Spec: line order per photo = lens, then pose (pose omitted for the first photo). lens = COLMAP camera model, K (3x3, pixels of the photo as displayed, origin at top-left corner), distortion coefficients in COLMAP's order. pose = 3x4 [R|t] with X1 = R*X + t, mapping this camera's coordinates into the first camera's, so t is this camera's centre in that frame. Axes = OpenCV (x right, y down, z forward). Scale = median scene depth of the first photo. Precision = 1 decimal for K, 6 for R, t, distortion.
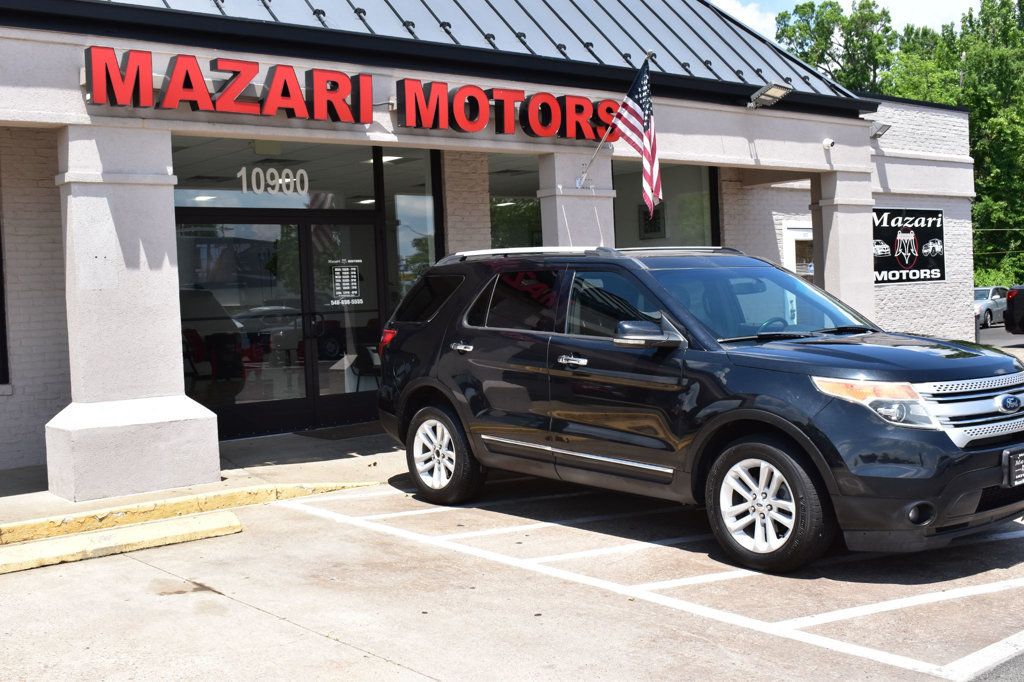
lens RADIAL K [[1180.5, 0, 512.0], [0, 1180.5, 341.0], [0, 0, 1]] dist [-0.055181, -0.004677]
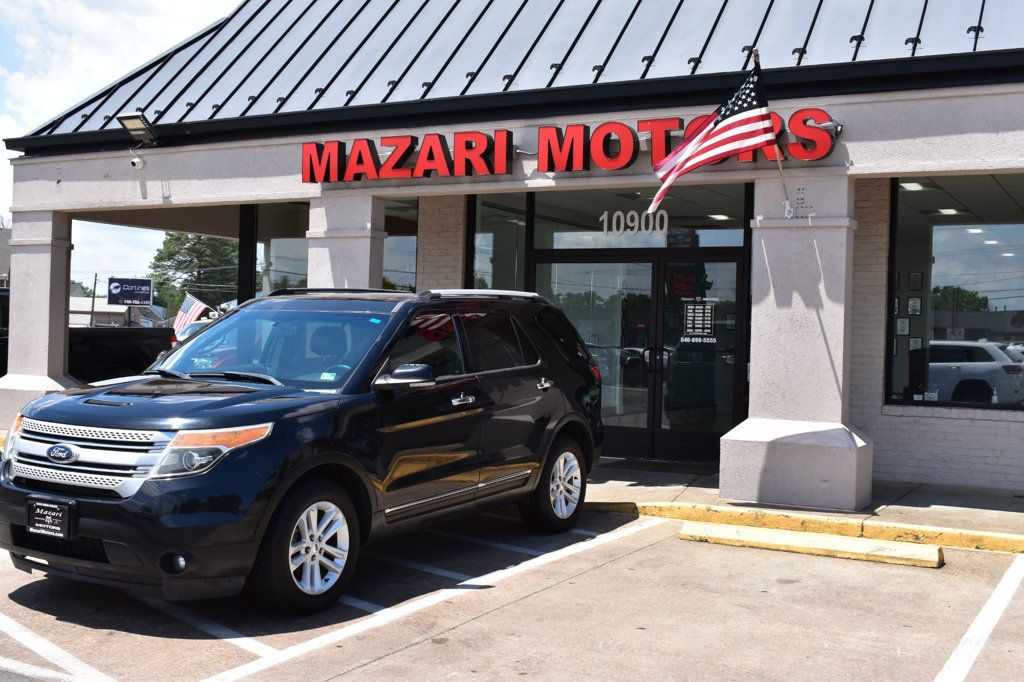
lens RADIAL K [[1180.5, 0, 512.0], [0, 1180.5, 341.0], [0, 0, 1]] dist [-0.055181, -0.004677]
pose [[0.345413, 0.055580, -0.936804, 1.013647], [-0.078658, 0.996447, 0.030116, -0.068377], [0.935149, 0.063284, 0.348557, 0.693775]]
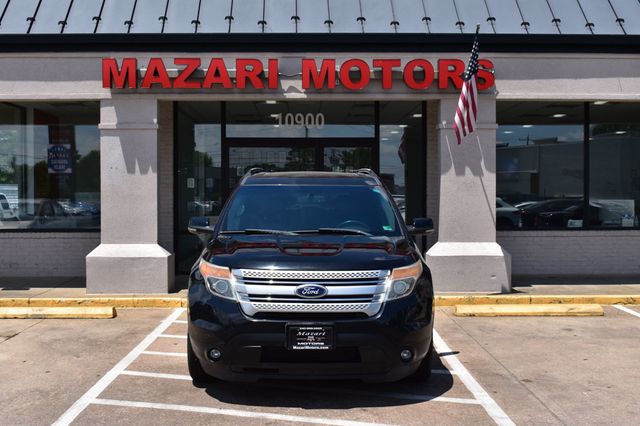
lens RADIAL K [[823.7, 0, 320.0], [0, 823.7, 213.0], [0, 0, 1]] dist [-0.036810, -0.020530]
pose [[0.775010, 0.054767, -0.629572, 0.720903], [-0.055673, 0.998281, 0.018307, -0.039688], [0.629492, 0.020862, 0.776727, 0.167864]]
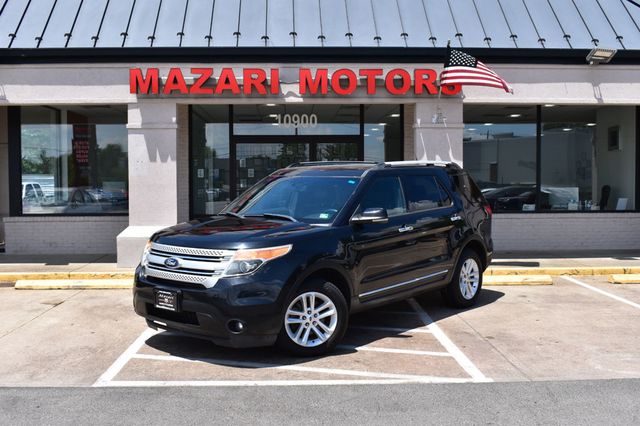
lens RADIAL K [[717.4, 0, 320.0], [0, 717.4, 213.0], [0, 0, 1]] dist [-0.059494, 0.003197]
pose [[0.786125, 0.065398, -0.614598, 0.734314], [-0.053386, 0.997855, 0.037893, -0.041609], [0.615758, 0.003023, 0.787929, 0.129731]]
